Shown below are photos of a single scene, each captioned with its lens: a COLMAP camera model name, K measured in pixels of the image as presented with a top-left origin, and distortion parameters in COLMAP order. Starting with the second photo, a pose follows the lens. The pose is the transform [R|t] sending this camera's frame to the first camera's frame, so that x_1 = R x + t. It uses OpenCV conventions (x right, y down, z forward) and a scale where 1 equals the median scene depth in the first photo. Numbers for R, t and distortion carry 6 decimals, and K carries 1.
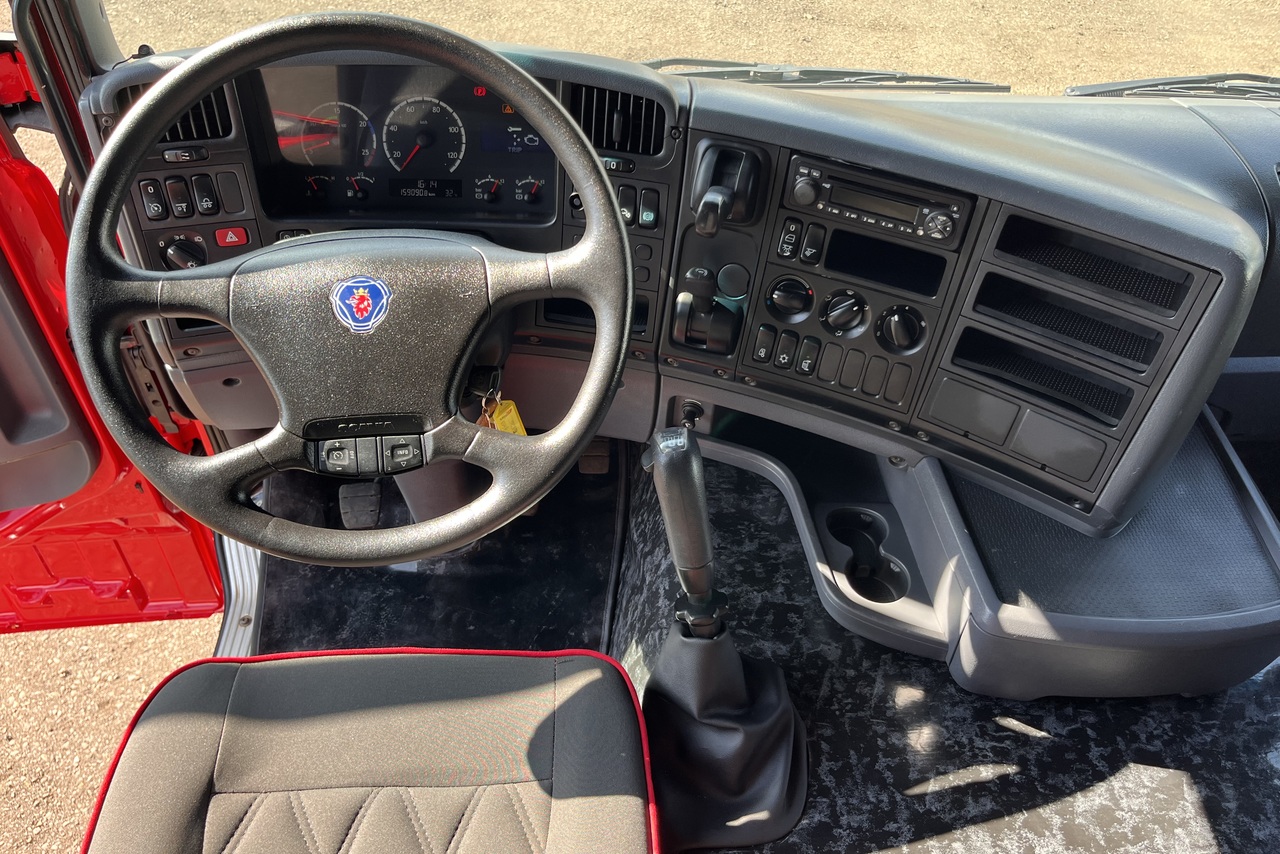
lens RADIAL K [[971.7, 0, 629.4], [0, 971.7, 411.7], [0, 0, 1]] dist [0.039214, -0.040178]
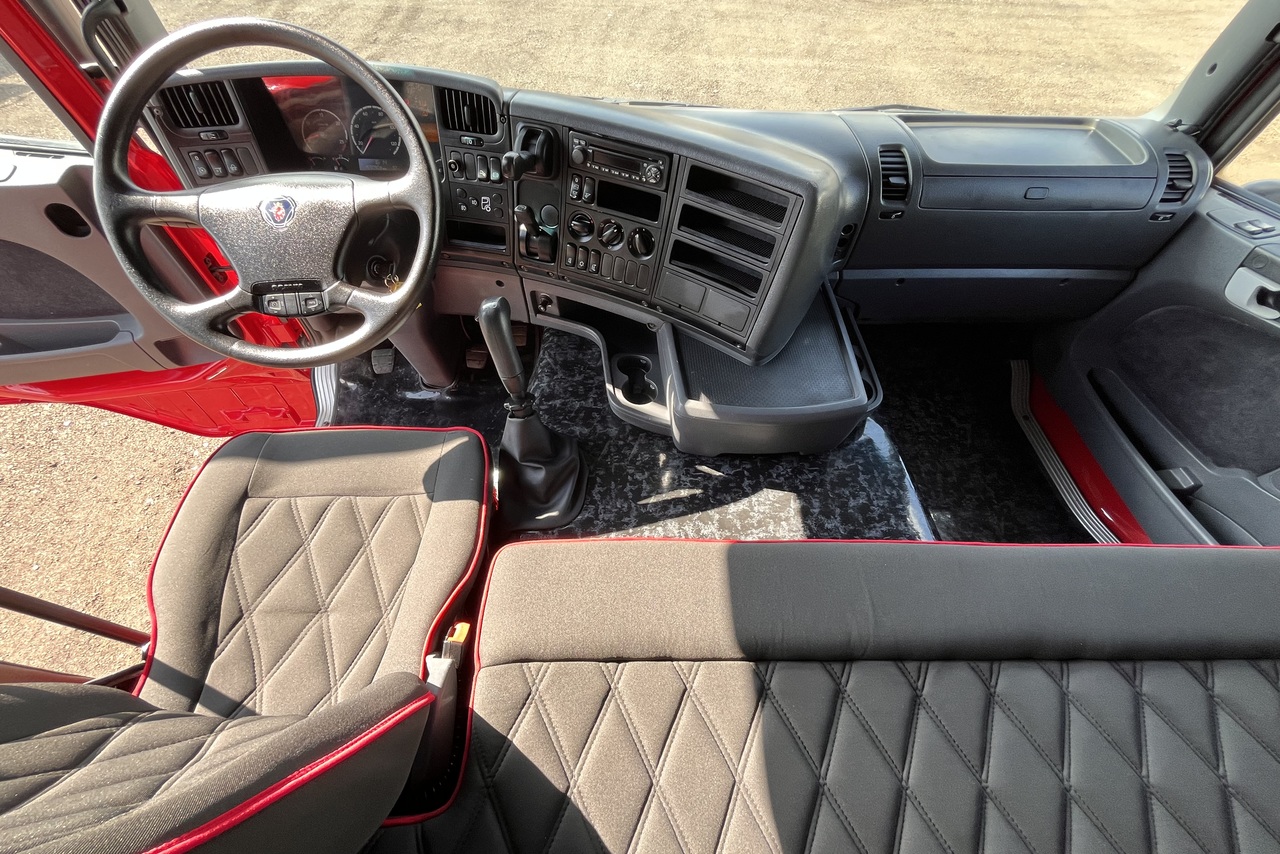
lens RADIAL K [[513.0, 0, 637.1], [0, 513.0, 422.4], [0, 0, 1]] dist [-0.000463, 0.000014]
pose [[0.999916, 0.001947, -0.012816, 0.284763], [-0.000056, 0.989295, 0.145929, 0.095779], [0.012963, -0.145916, 0.989212, 0.065199]]
